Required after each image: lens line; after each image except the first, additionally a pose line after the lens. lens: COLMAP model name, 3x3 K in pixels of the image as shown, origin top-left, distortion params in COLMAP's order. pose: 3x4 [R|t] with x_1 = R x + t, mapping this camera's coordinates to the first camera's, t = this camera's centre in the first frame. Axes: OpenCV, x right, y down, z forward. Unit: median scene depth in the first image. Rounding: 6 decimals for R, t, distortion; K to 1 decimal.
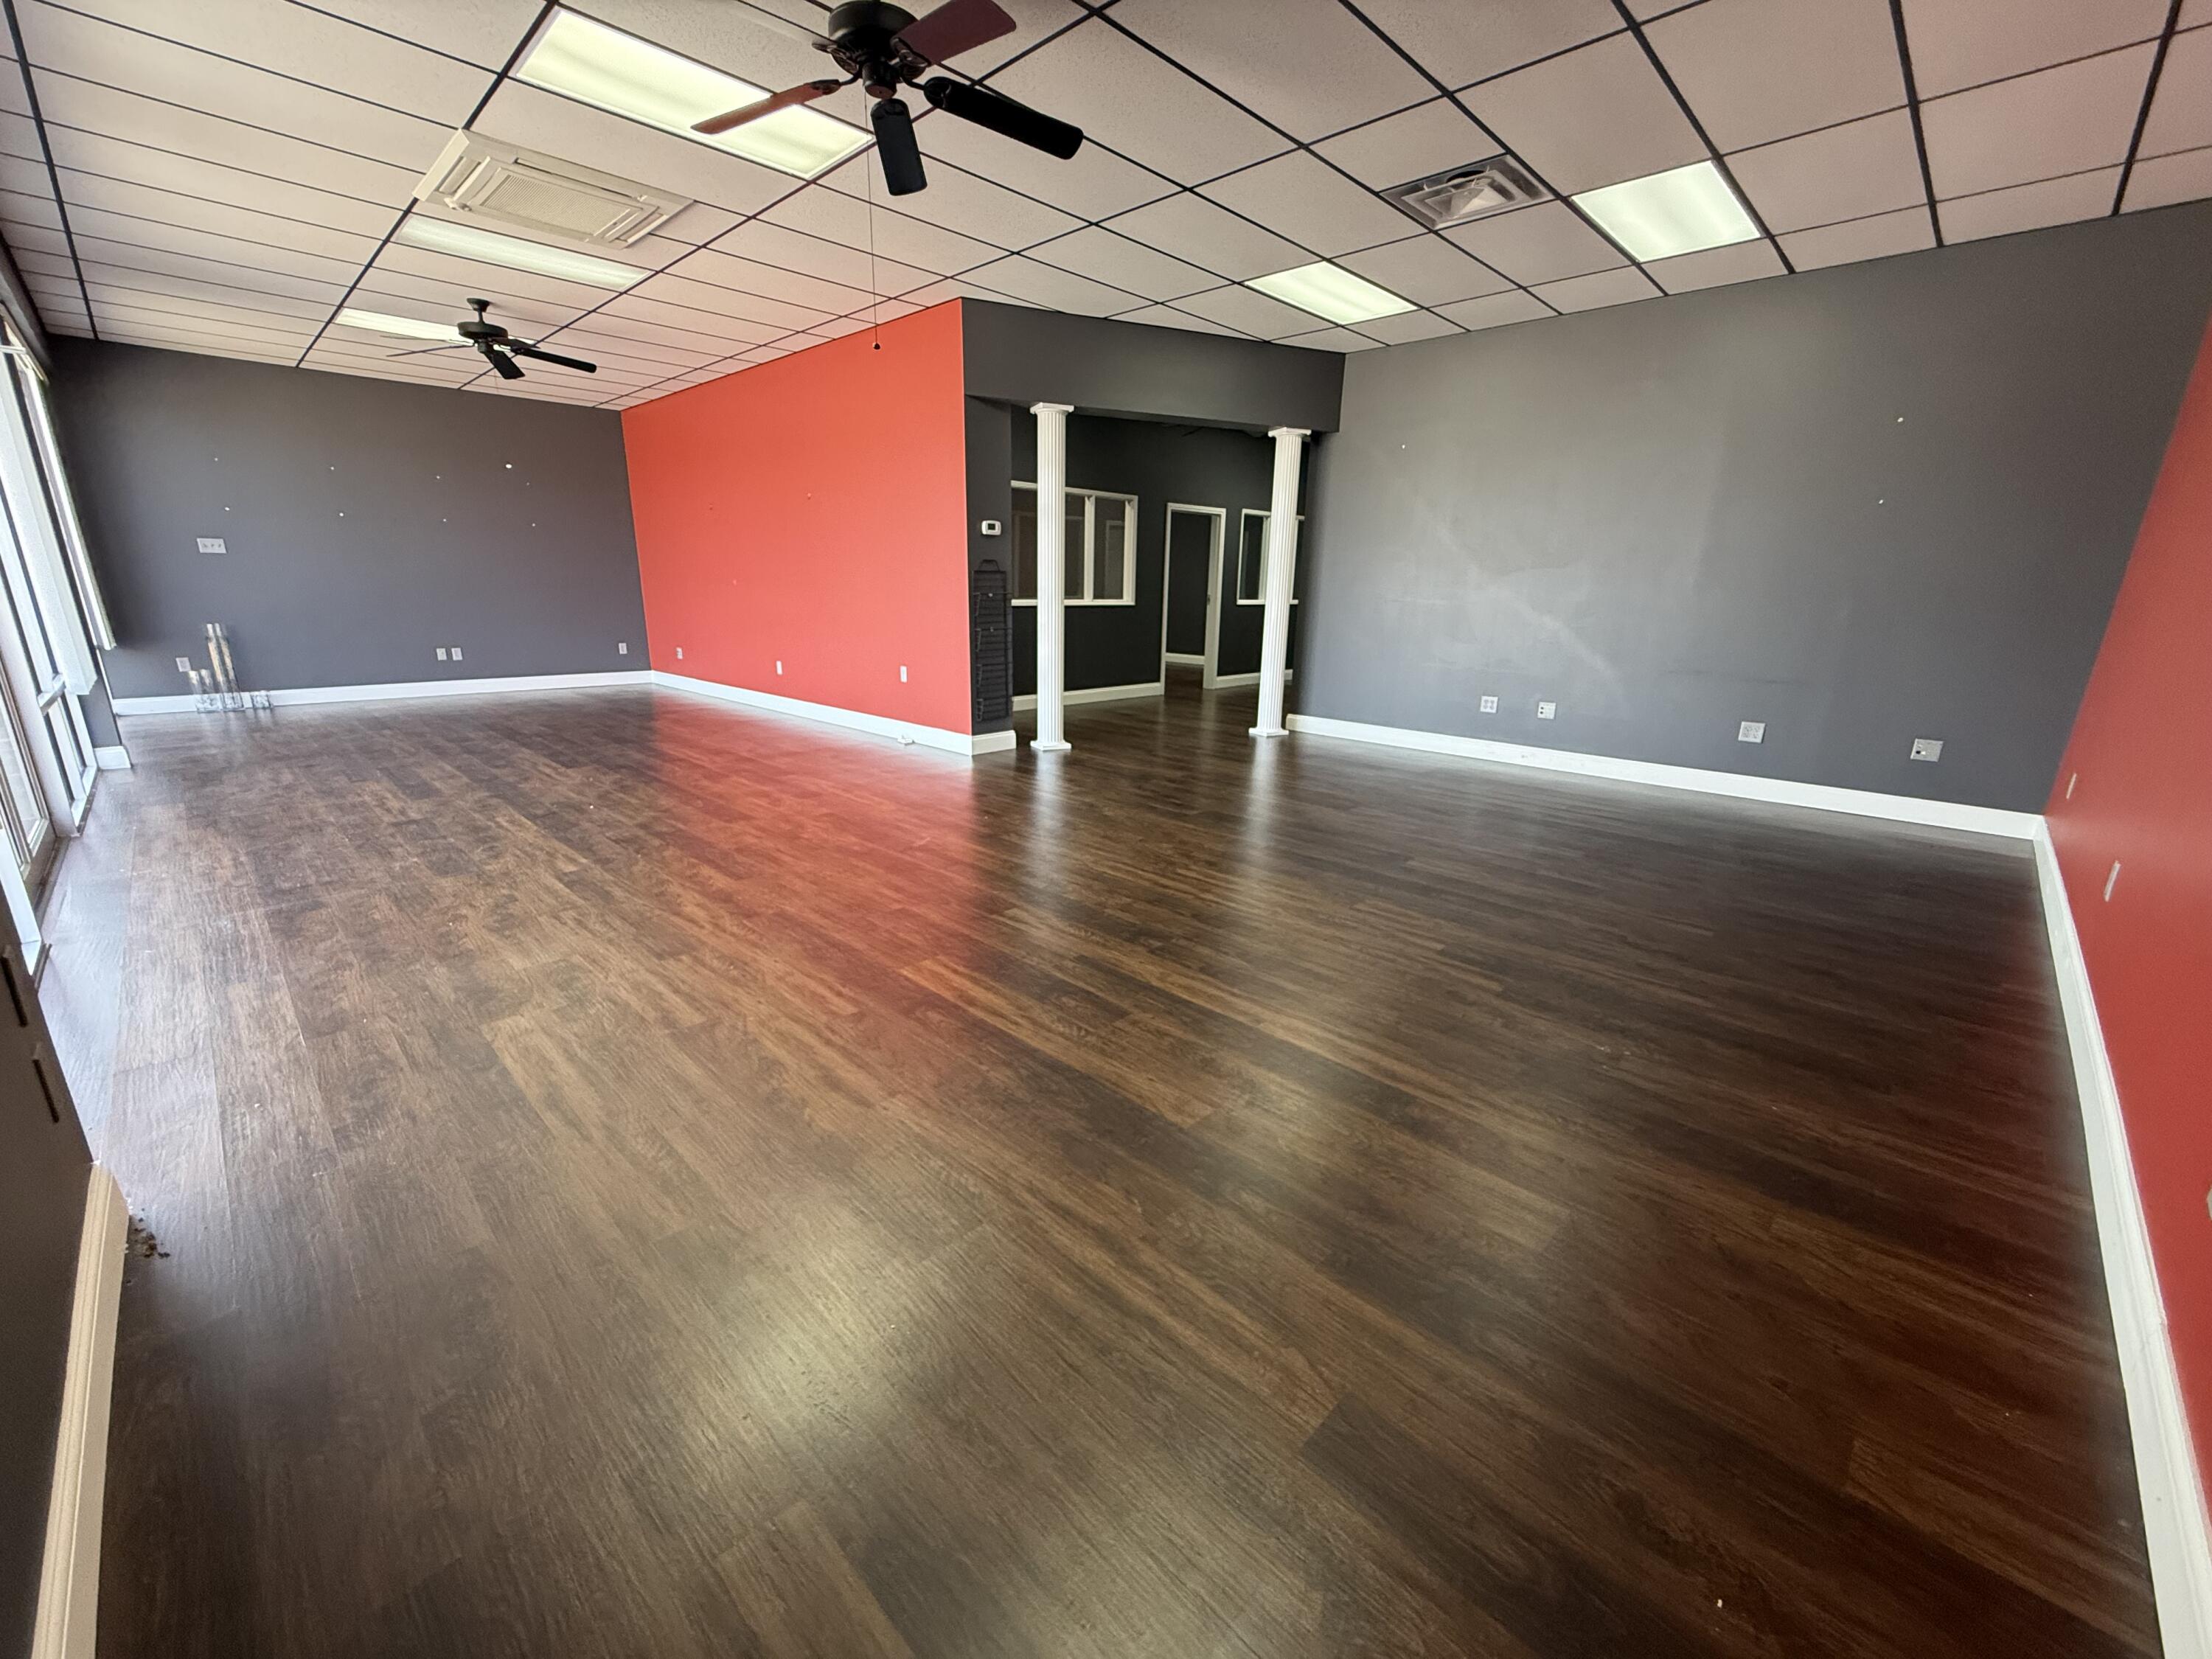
lens RADIAL K [[882.8, 0, 1095.5], [0, 882.8, 832.0], [0, 0, 1]] dist [0.003294, -0.000063]
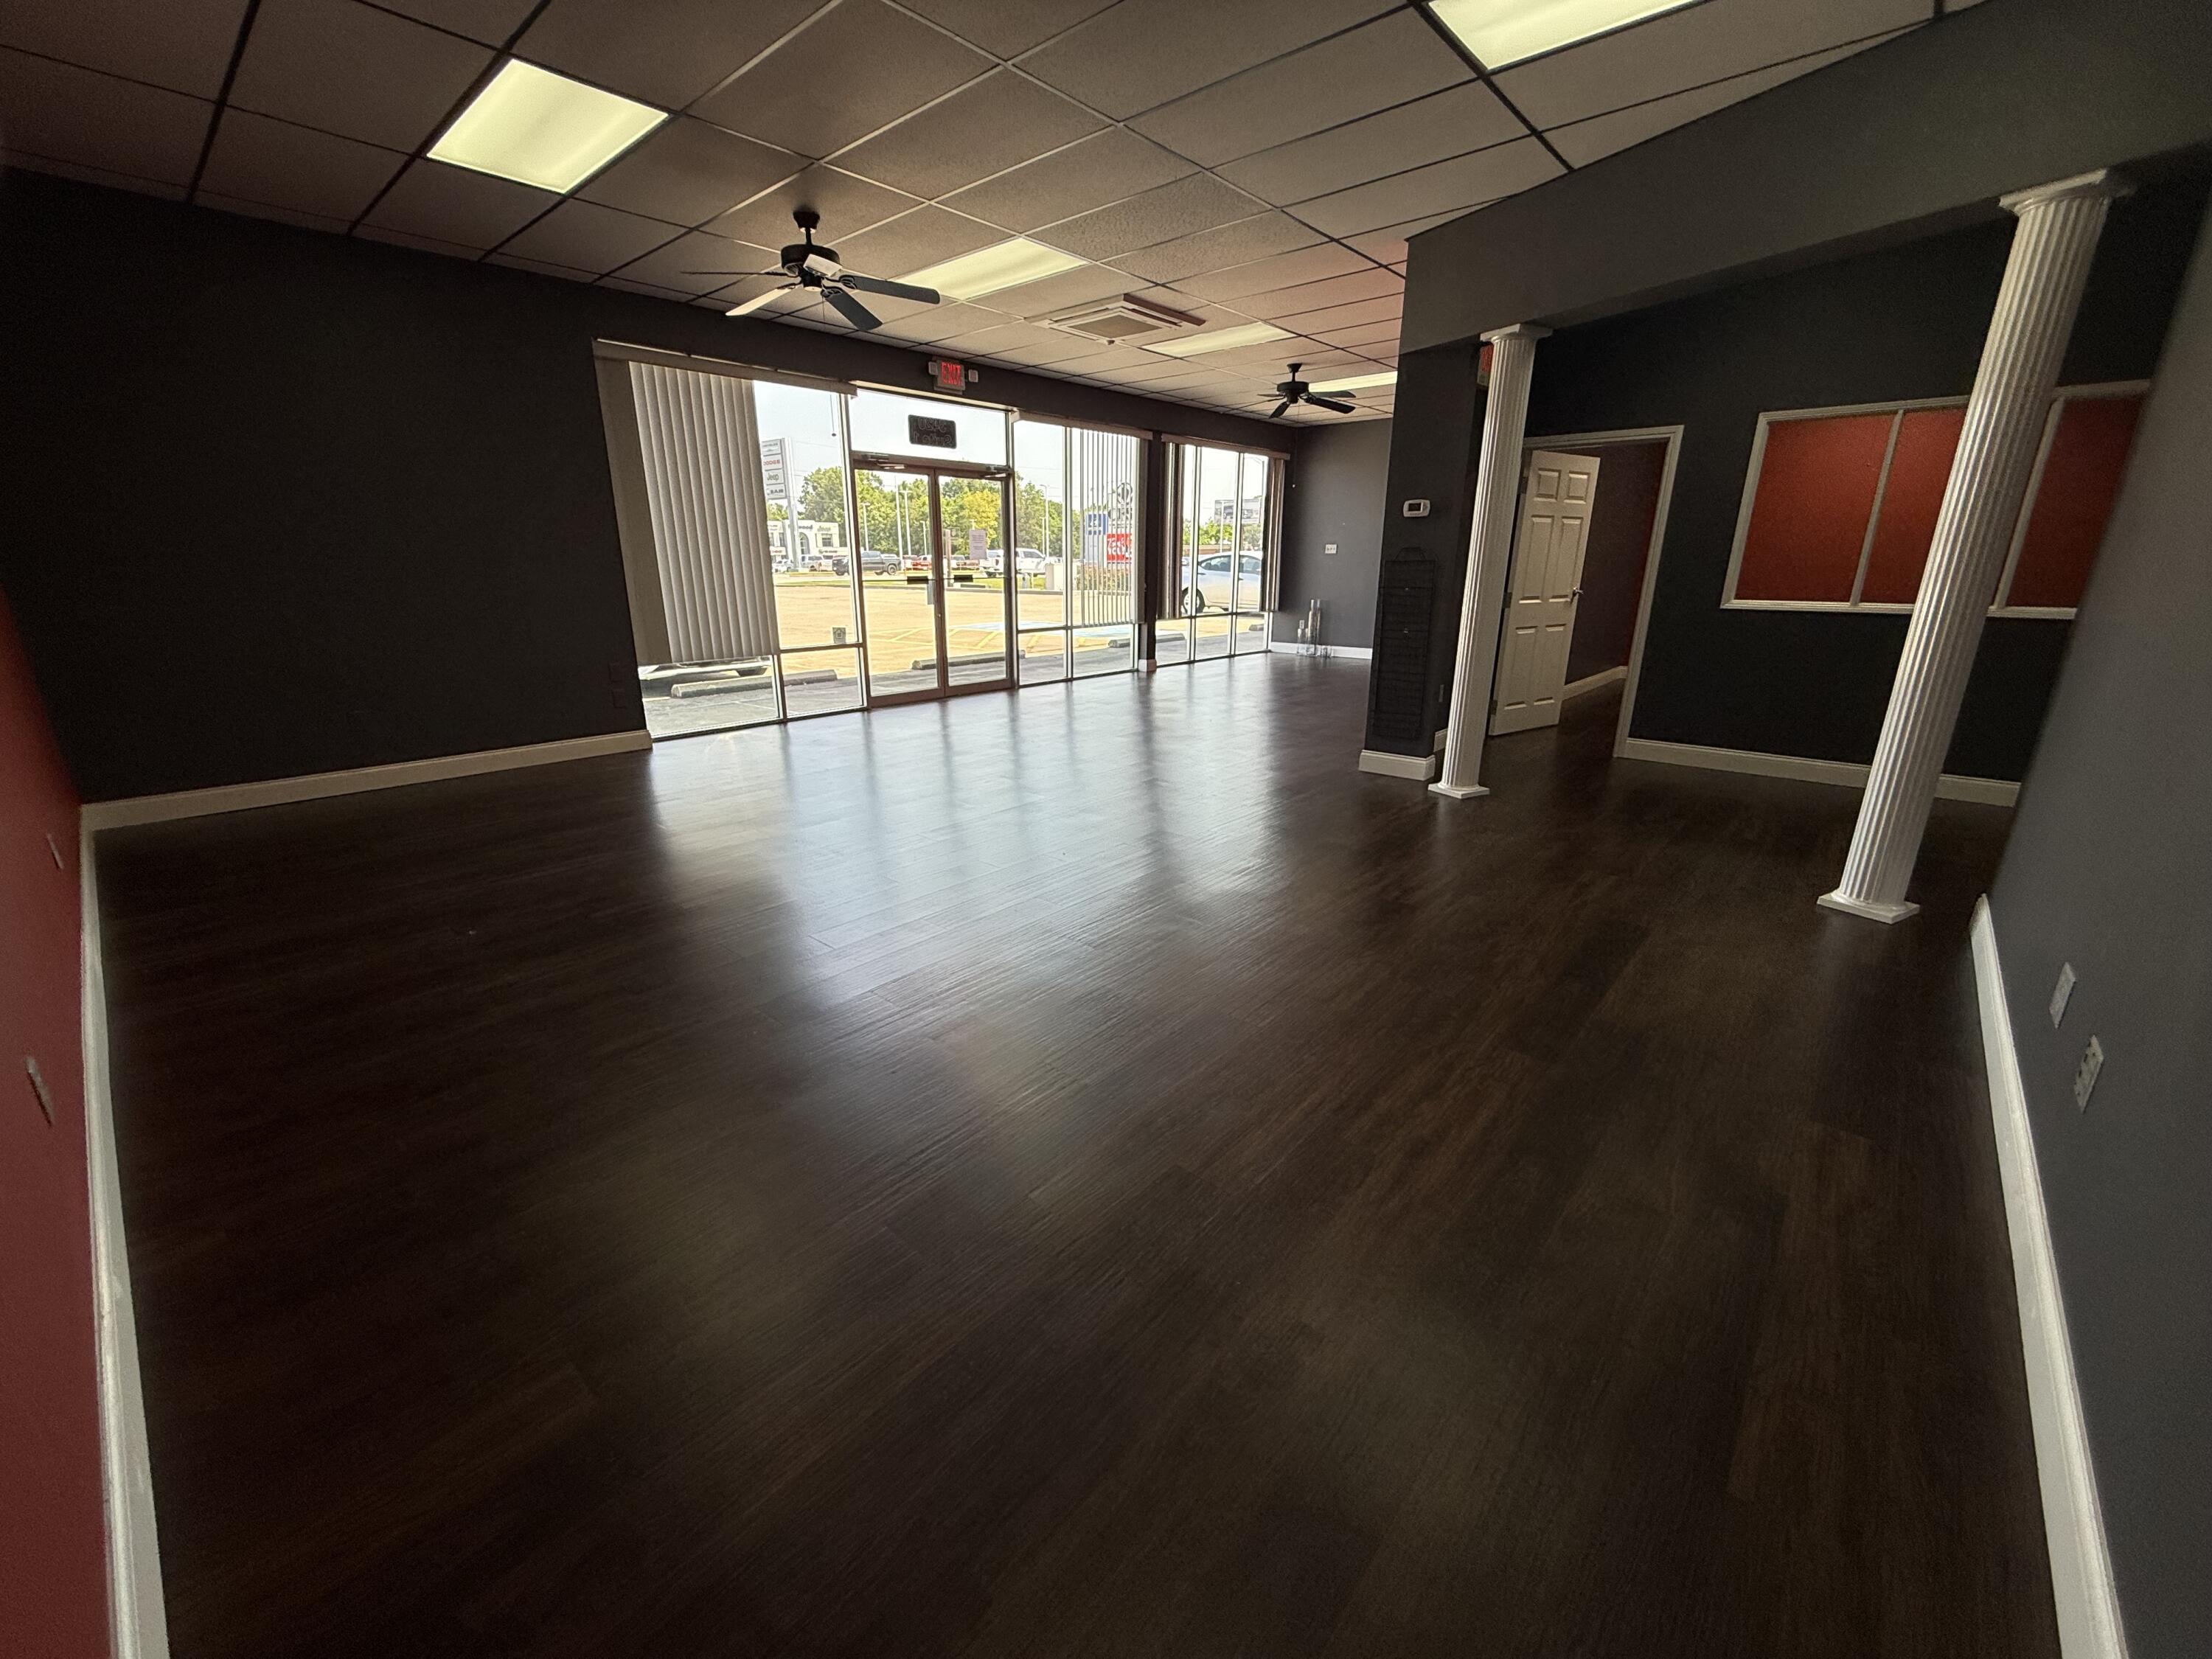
lens RADIAL K [[882.8, 0, 1098.2], [0, 882.8, 831.6], [0, 0, 1]] dist [0.003294, -0.000063]
pose [[0.053021, 0.281987, -0.957952, 0.738647], [-0.270879, 0.927395, 0.257999, -0.195925], [0.961152, 0.245809, 0.125556, 0.681556]]
